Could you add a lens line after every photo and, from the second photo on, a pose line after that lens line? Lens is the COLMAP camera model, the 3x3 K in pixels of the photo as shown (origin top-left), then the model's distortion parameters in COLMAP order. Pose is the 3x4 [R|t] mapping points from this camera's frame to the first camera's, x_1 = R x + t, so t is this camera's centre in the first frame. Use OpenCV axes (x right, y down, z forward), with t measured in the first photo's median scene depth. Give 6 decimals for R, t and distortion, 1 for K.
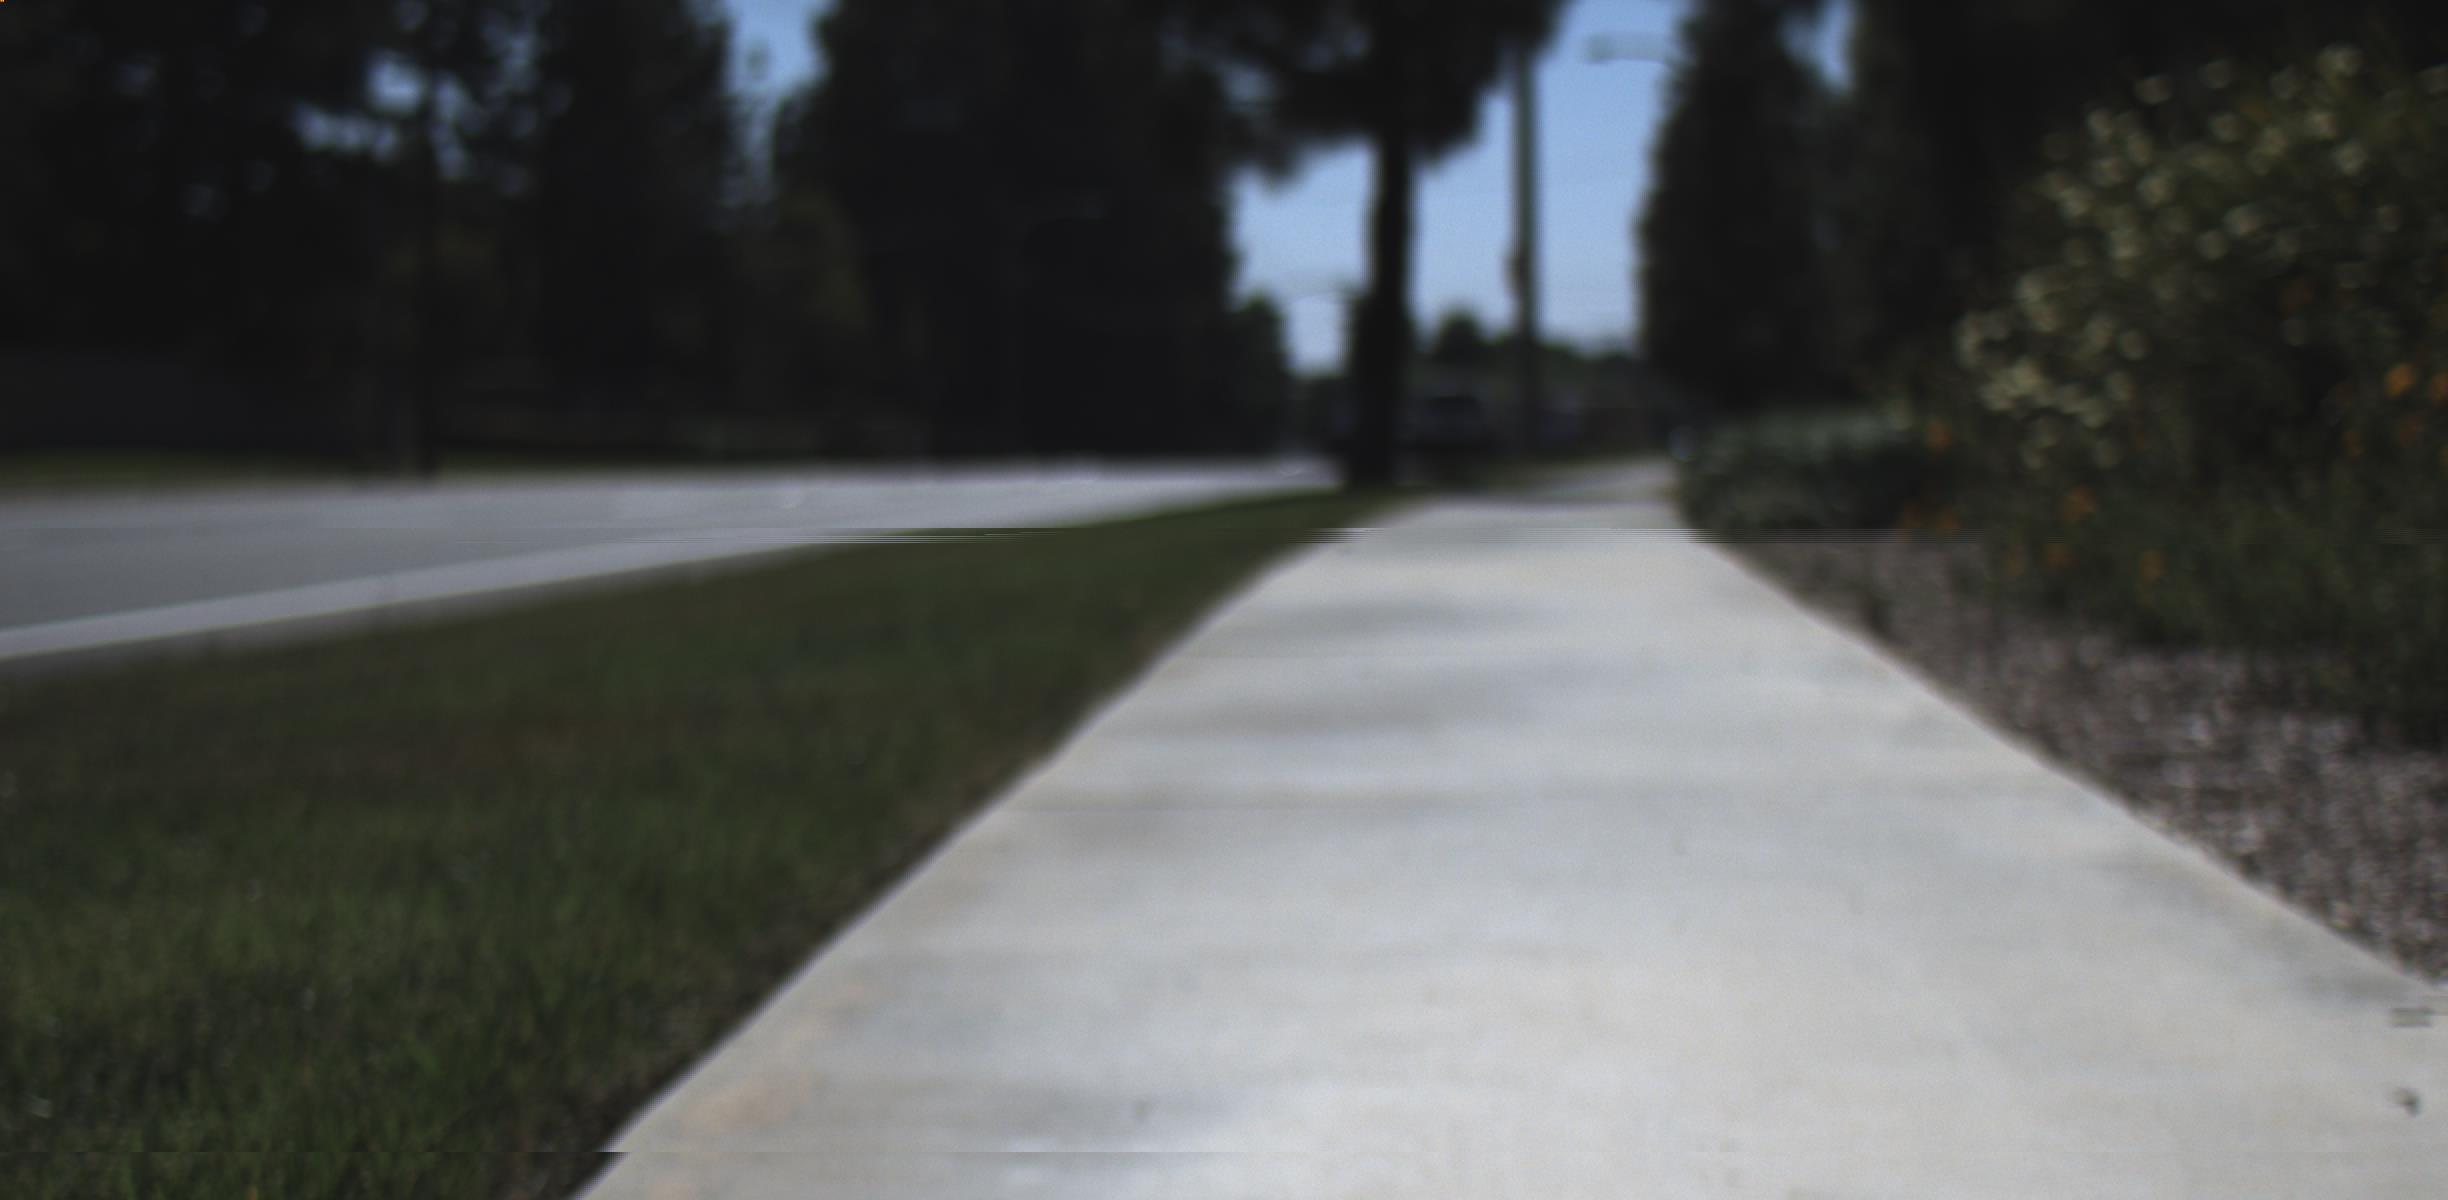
lens RADIAL K [[14013.8, 0, 1225.7], [0, 14013.8, 601.0], [0, 0, 1]] dist [-0.045319, 0.000000]
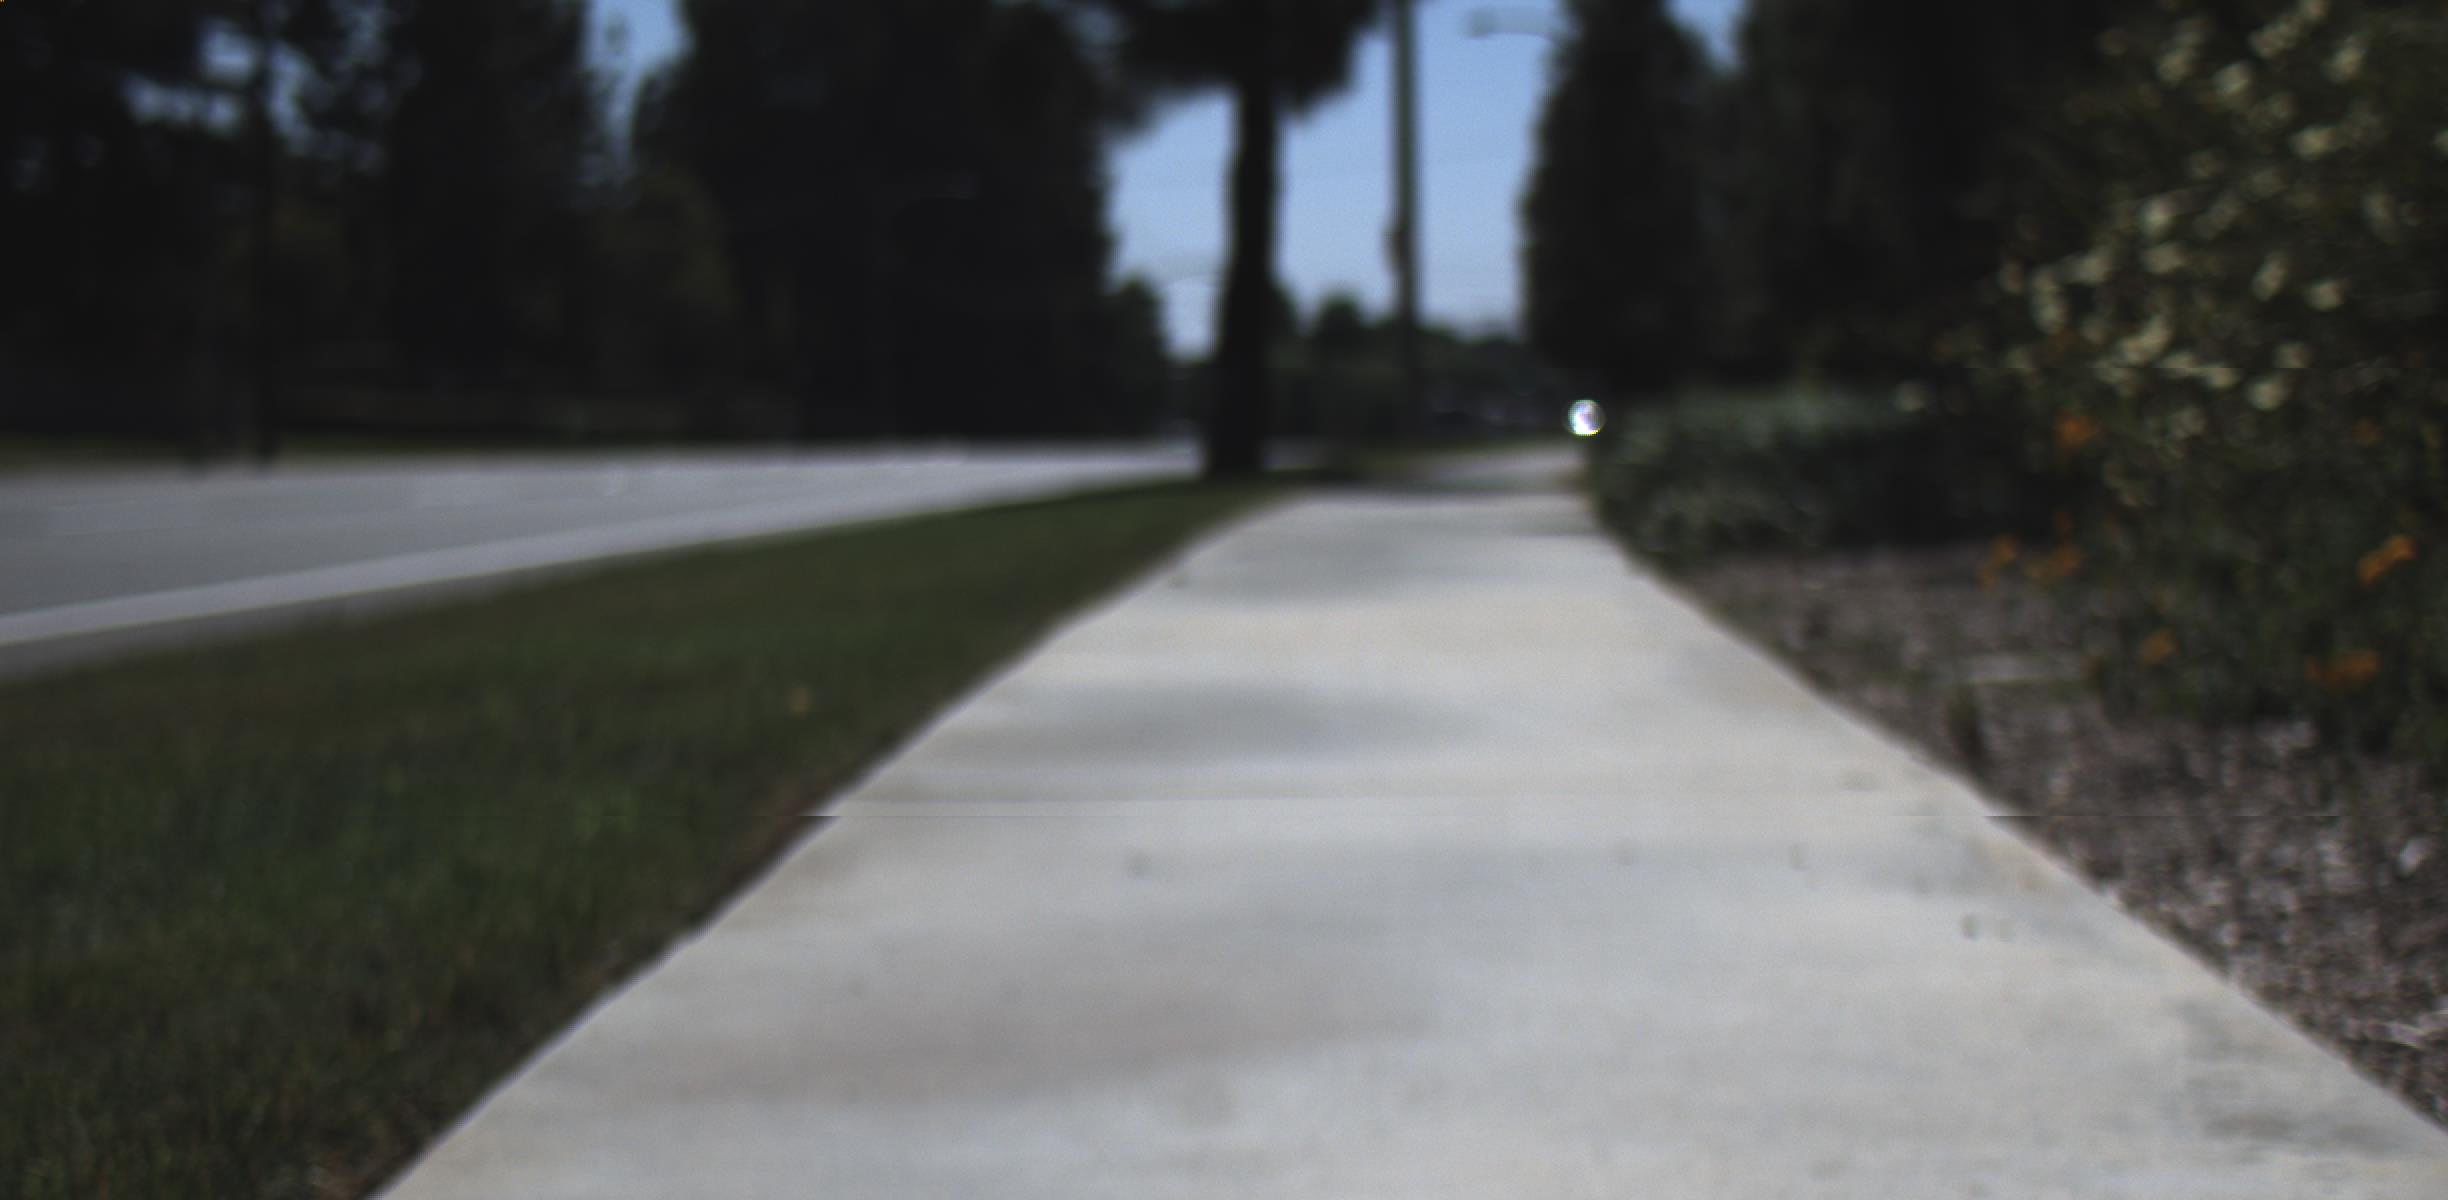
lens RADIAL K [[5995.2, 0, 1219.8], [0, 5995.2, 599.4], [0, 0, 1]] dist [-0.060375, 0.000000]
pose [[0.999950, 0.001927, -0.009822, 0.012909], [-0.001740, 0.999817, 0.019033, -0.007319], [0.009857, -0.019015, 0.999771, 0.589588]]
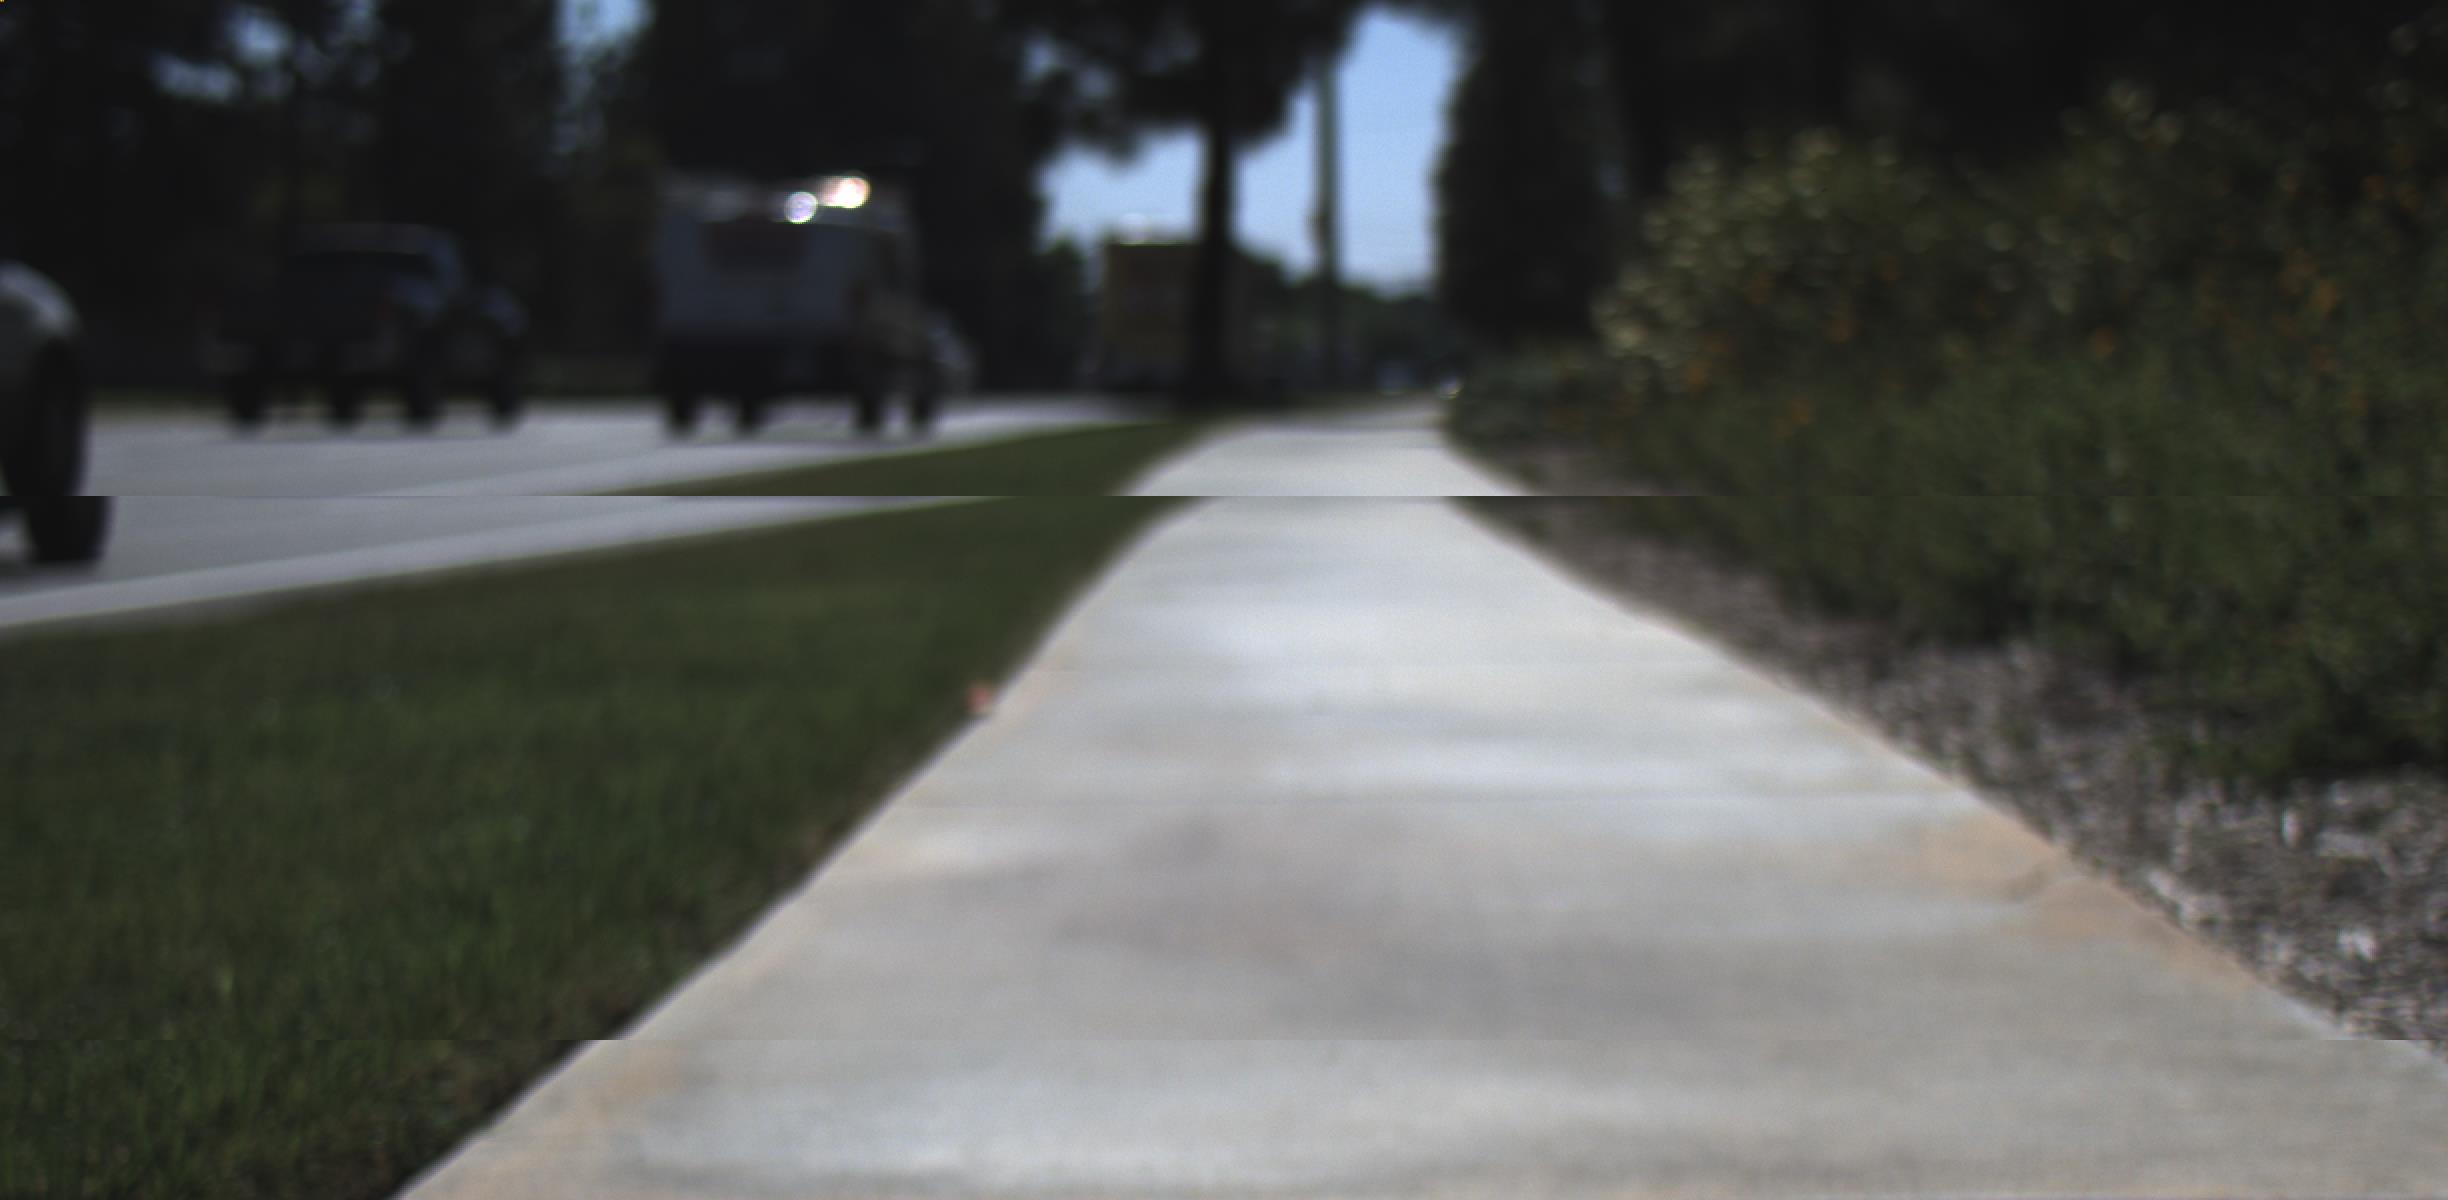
lens RADIAL K [[15595.2, 0, 1223.6], [0, 15595.2, 598.4], [0, 0, 1]] dist [-1.320291, 0.000000]
pose [[0.999857, 0.007213, 0.015305, -0.004041], [-0.007248, 0.999971, 0.002219, 0.002478], [-0.015288, -0.002329, 0.999880, -0.181089]]
